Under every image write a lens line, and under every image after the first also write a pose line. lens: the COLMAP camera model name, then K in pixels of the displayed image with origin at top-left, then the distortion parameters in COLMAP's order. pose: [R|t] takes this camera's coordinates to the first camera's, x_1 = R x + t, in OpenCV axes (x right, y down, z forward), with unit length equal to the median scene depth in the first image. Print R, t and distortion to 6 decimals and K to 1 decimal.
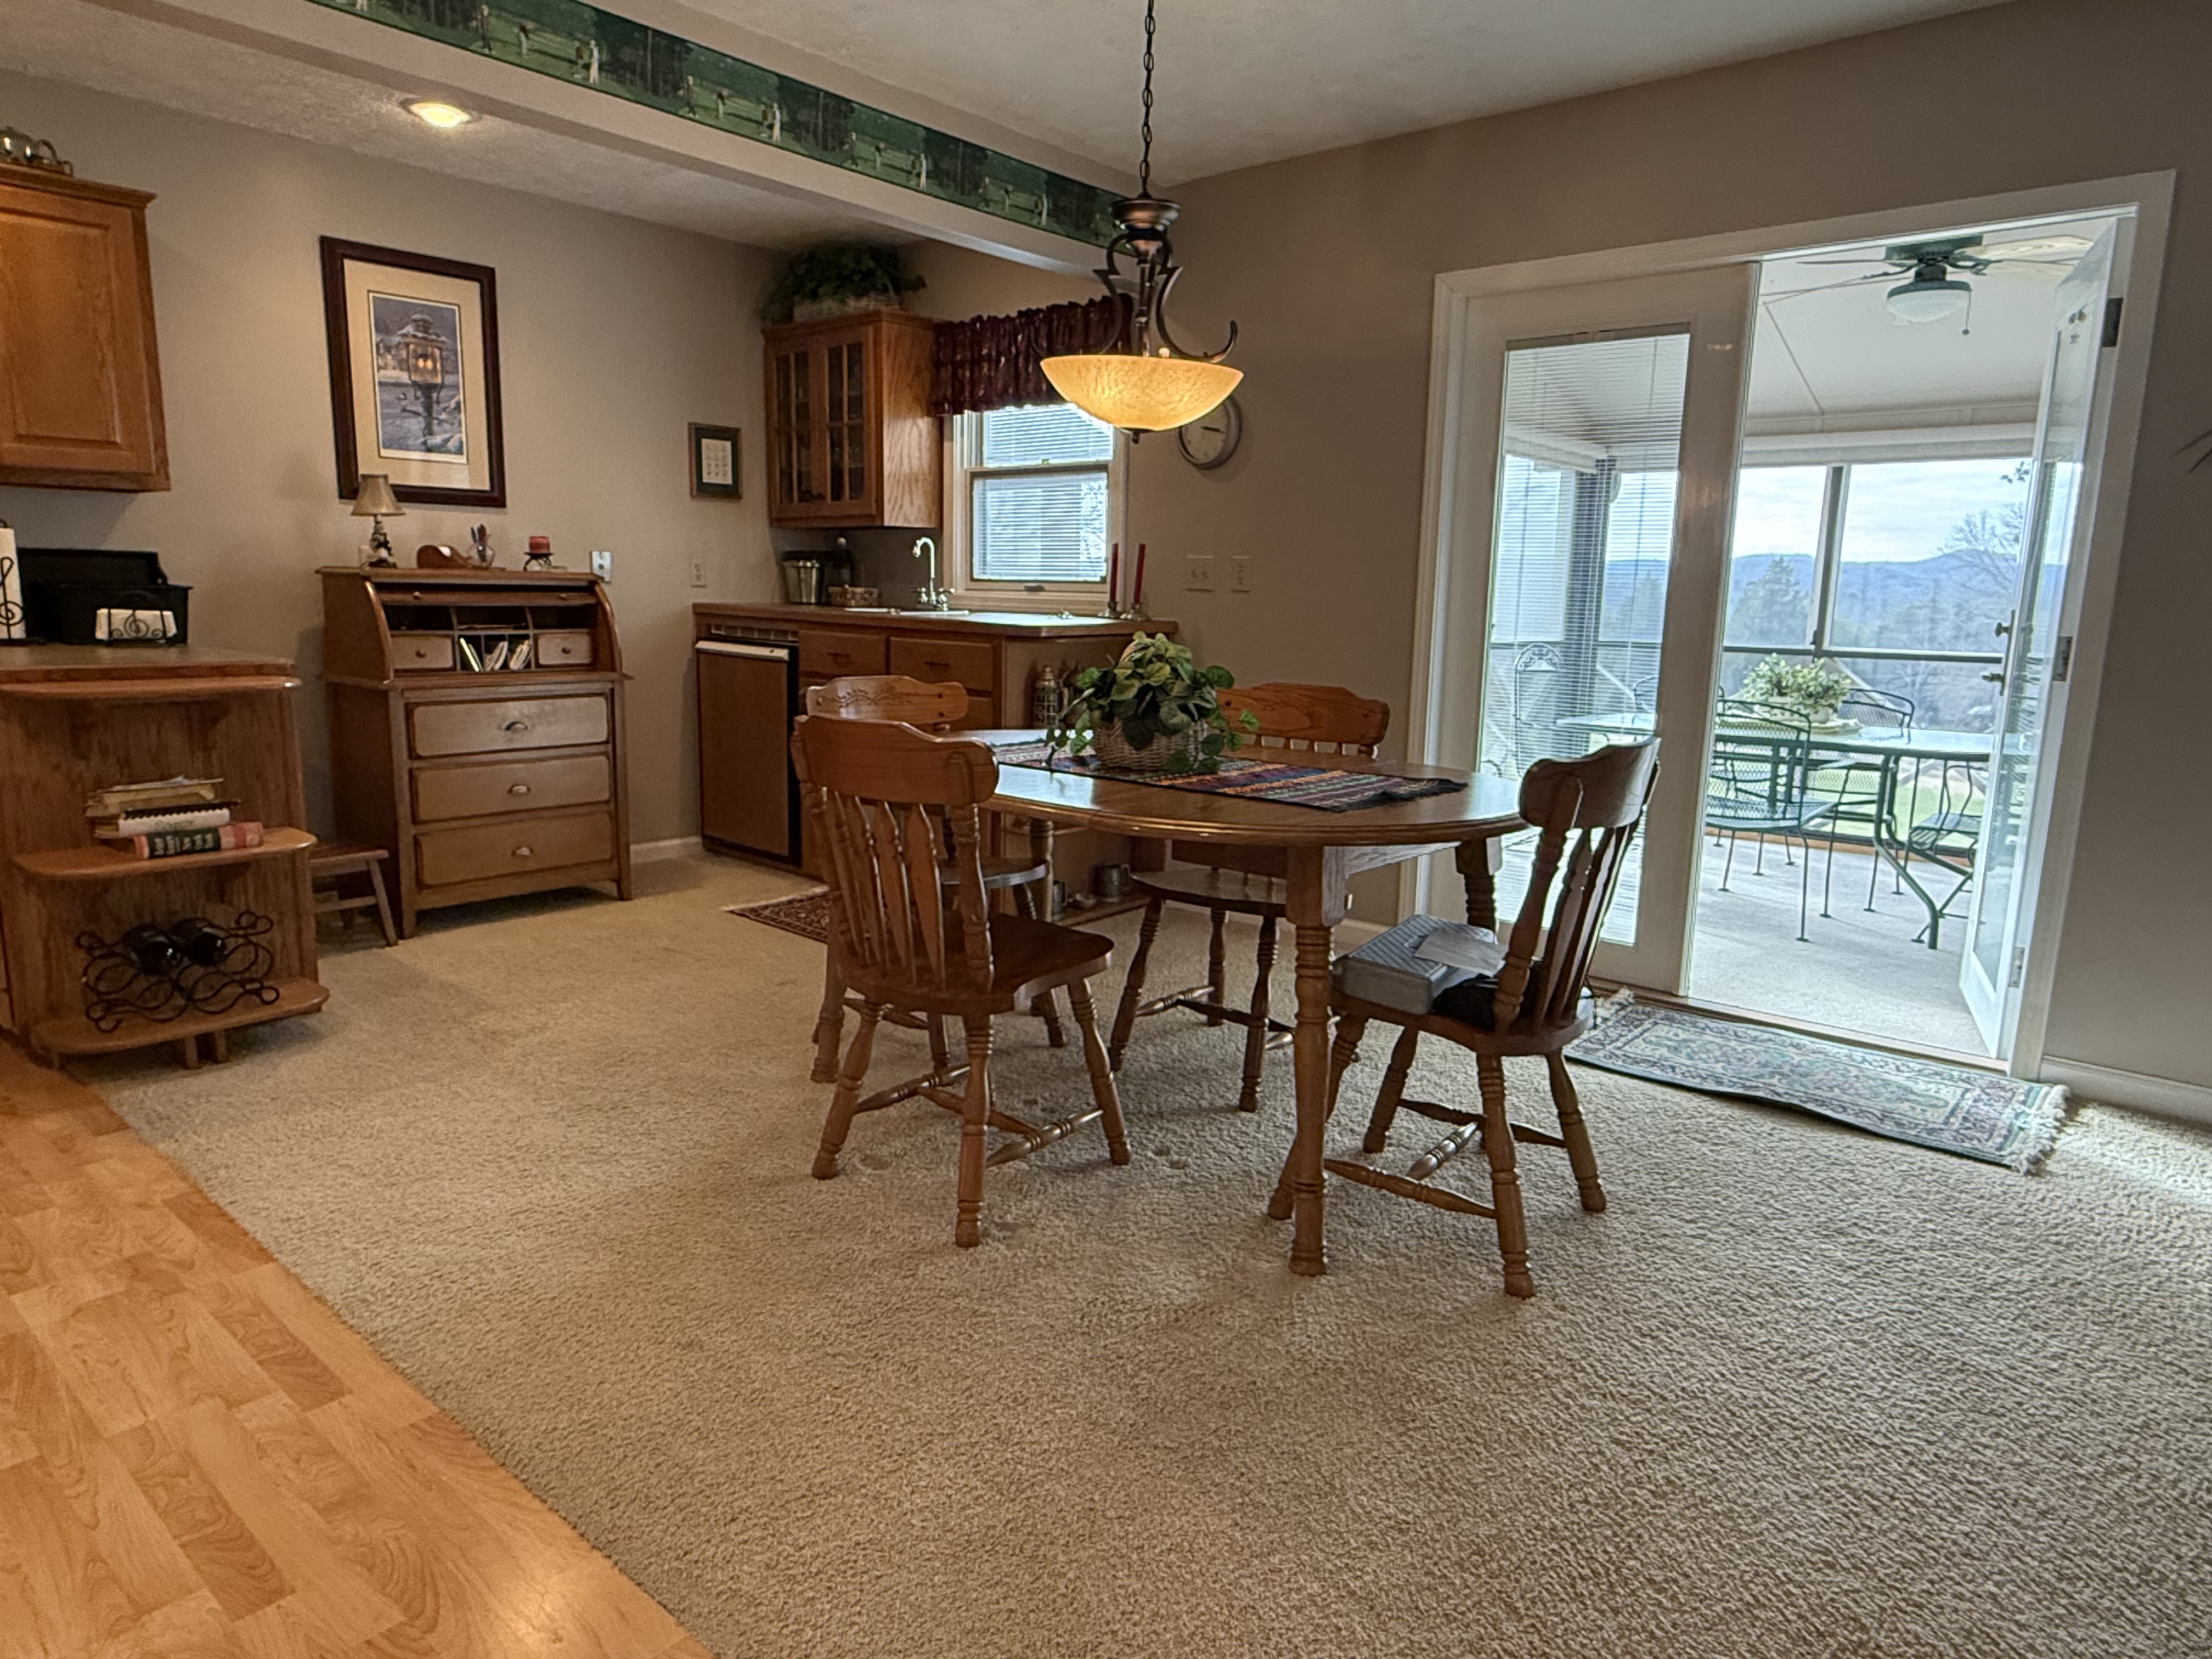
lens RADIAL K [[1360.0, 0, 1098.9], [0, 1360.0, 828.3], [0, 0, 1]] dist [-0.002180, 0.002898]
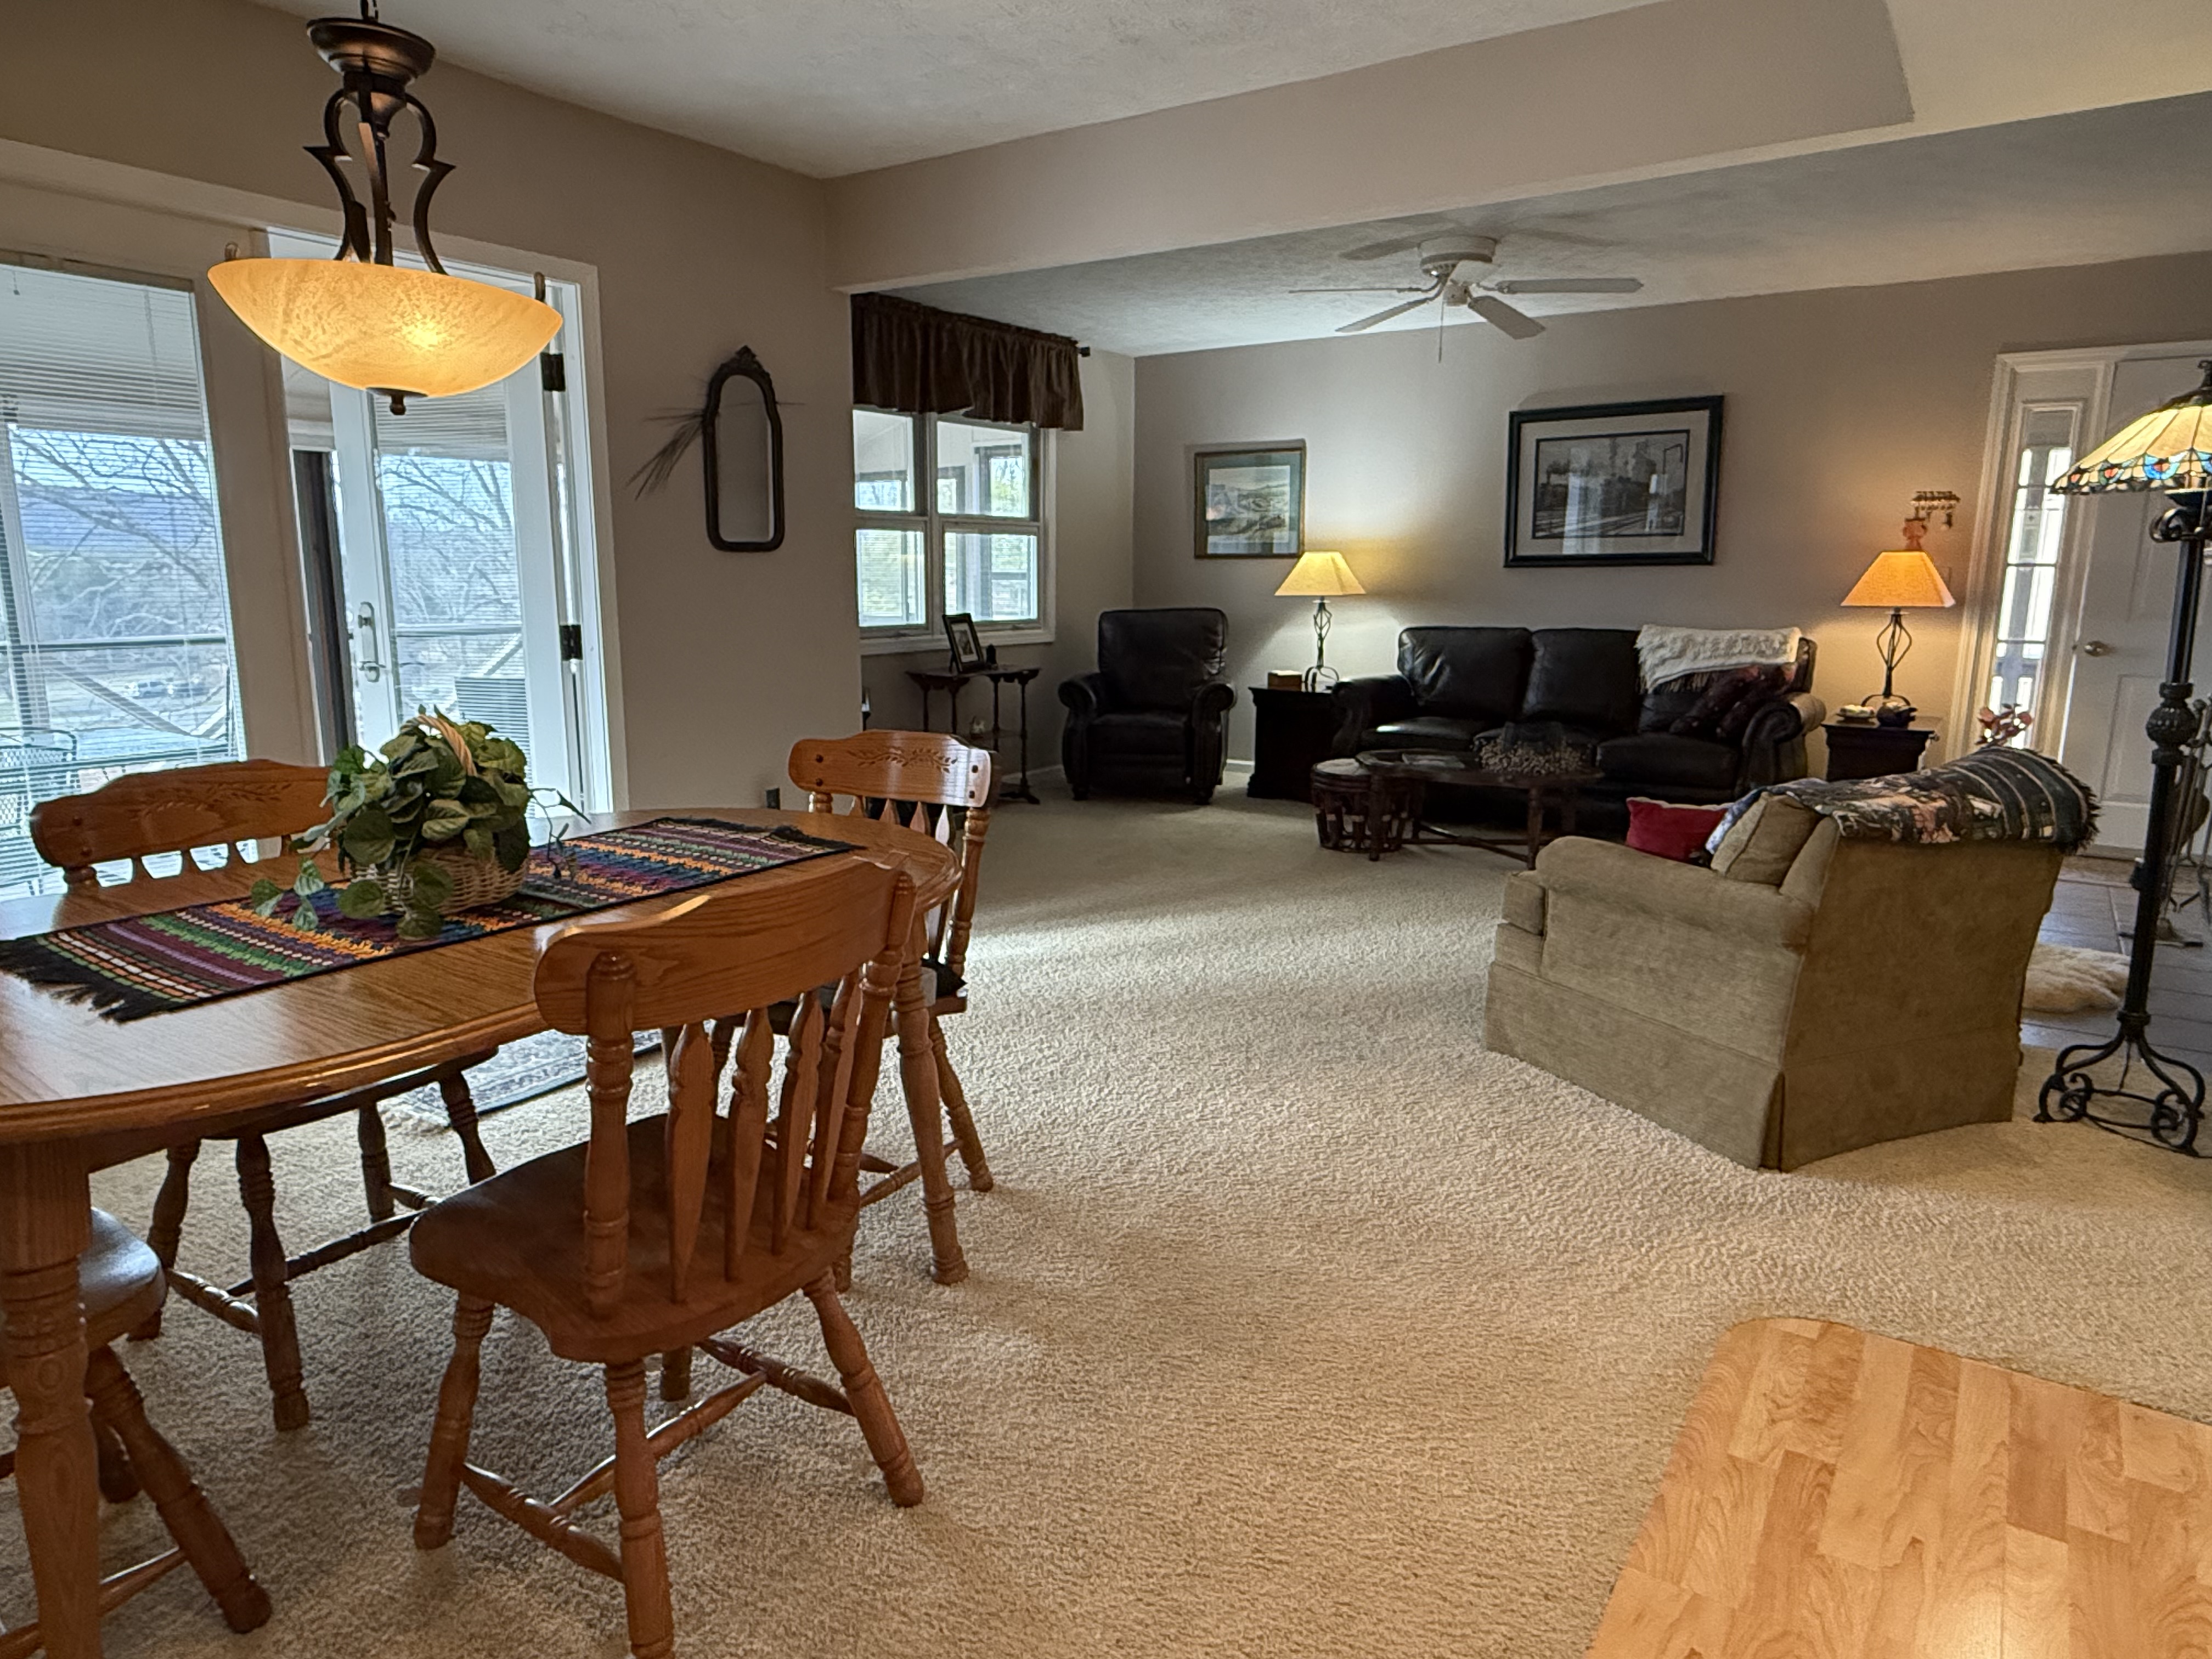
lens RADIAL K [[1360.0, 0, 1090.6], [0, 1360.0, 813.5], [0, 0, 1]] dist [-0.002180, 0.002898]
pose [[-0.111399, -0.197192, 0.974015, -0.503643], [0.169344, 0.962014, 0.214131, -0.138747], [-0.979241, 0.188798, -0.073774, 0.571864]]
